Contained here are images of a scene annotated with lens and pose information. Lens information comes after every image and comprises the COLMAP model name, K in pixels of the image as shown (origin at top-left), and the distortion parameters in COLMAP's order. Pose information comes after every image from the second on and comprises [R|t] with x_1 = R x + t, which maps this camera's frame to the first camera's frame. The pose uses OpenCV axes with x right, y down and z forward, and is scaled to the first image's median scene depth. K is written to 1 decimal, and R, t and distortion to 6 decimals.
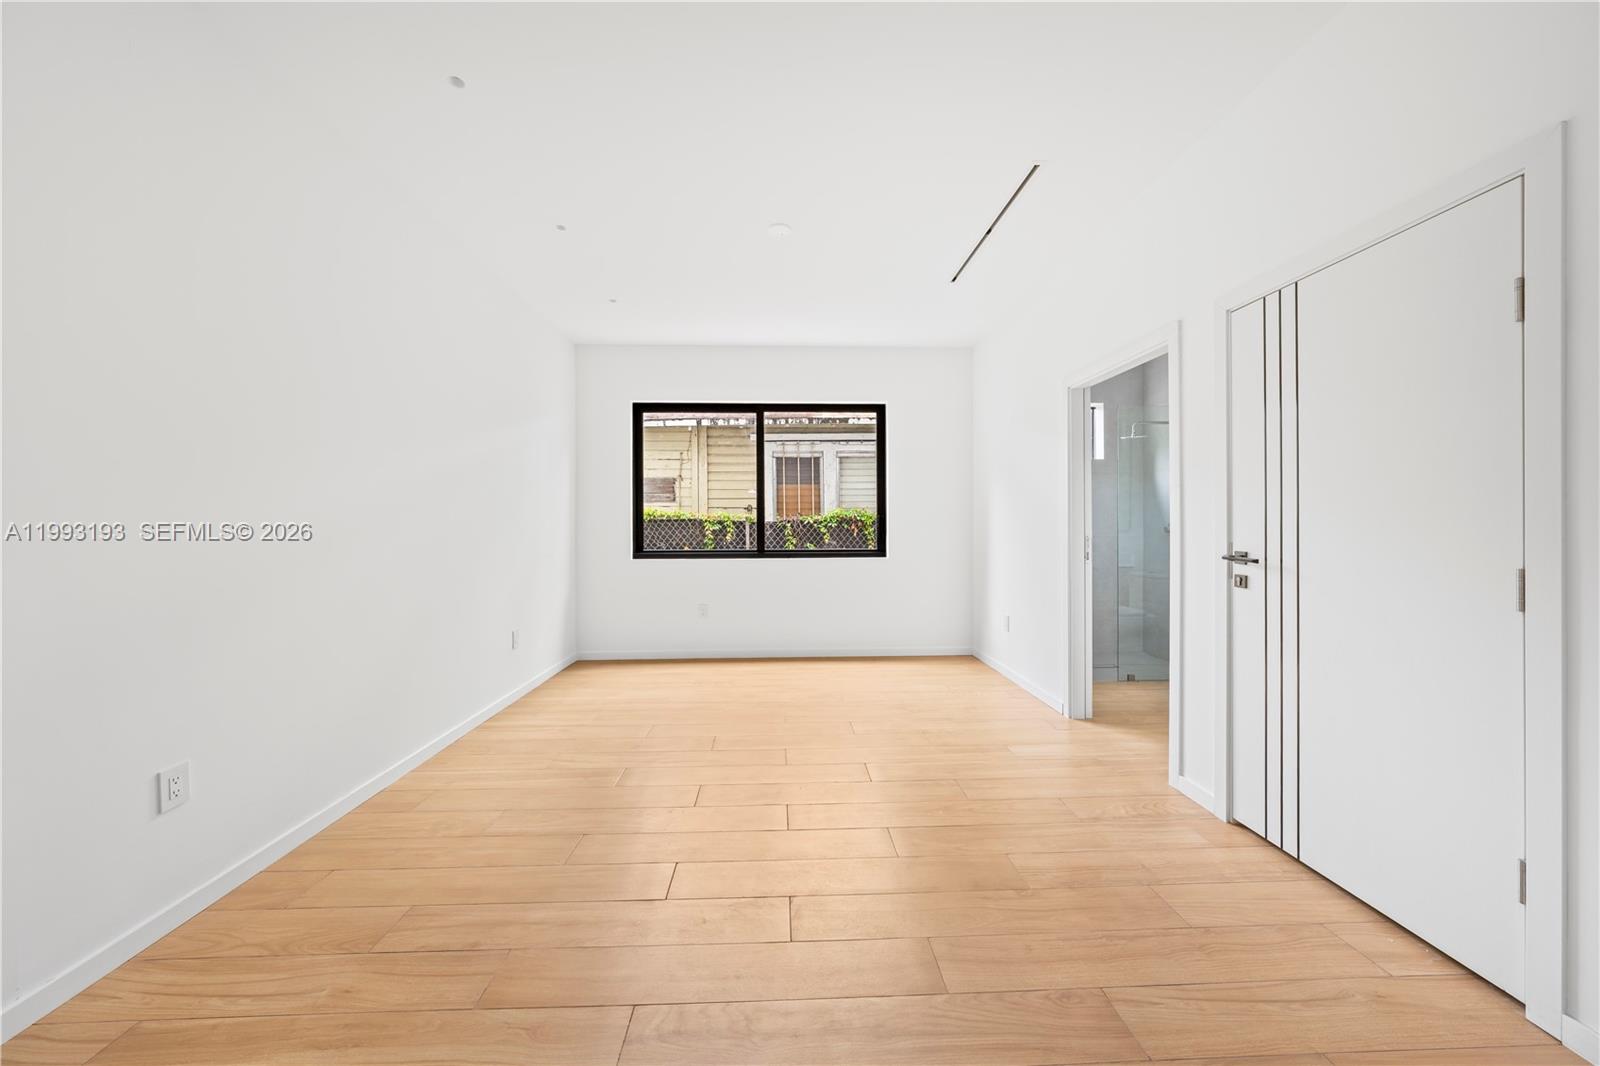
lens RADIAL K [[526.4, 0, 796.7], [0, 526.4, 539.5], [0, 0, 1]] dist [-0.000239, -0.000001]
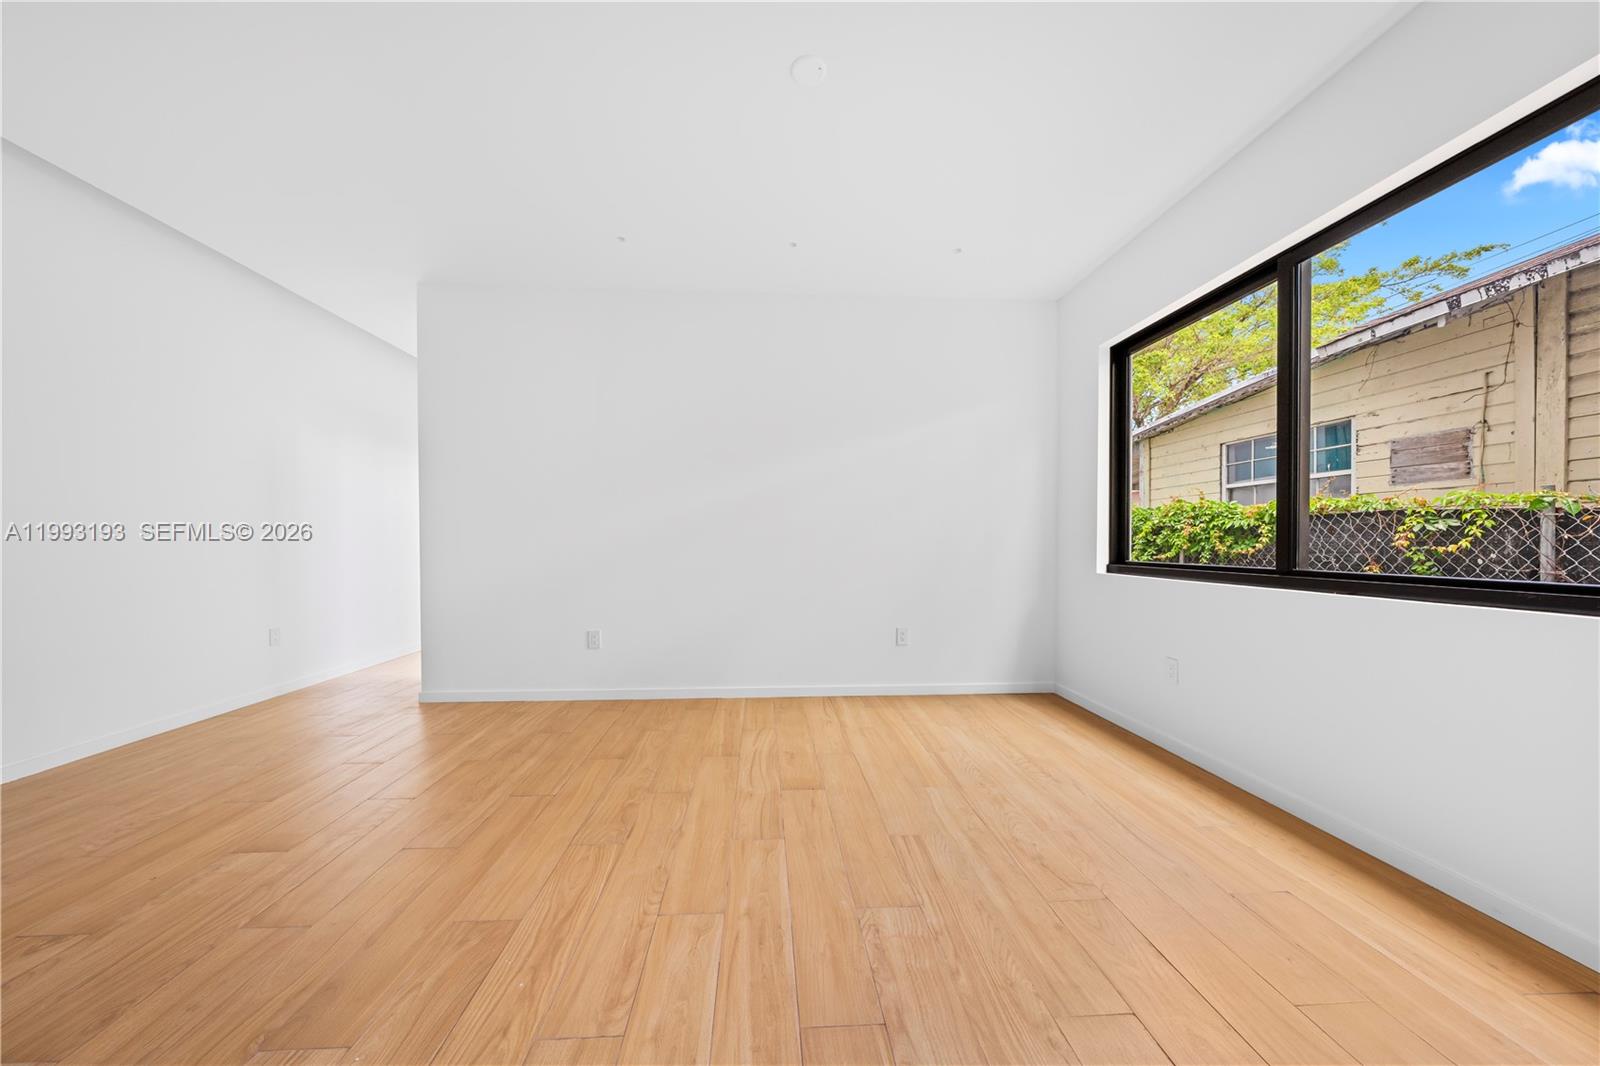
lens RADIAL K [[556.5, 0, 817.4], [0, 556.5, 550.6], [0, 0, 1]] dist [0.000229, 0.000065]
pose [[0.046411, 0.017002, -0.998778, 0.392210], [-0.024054, 0.999584, 0.015898, 0.005270], [0.998633, 0.023286, 0.046801, 0.559455]]
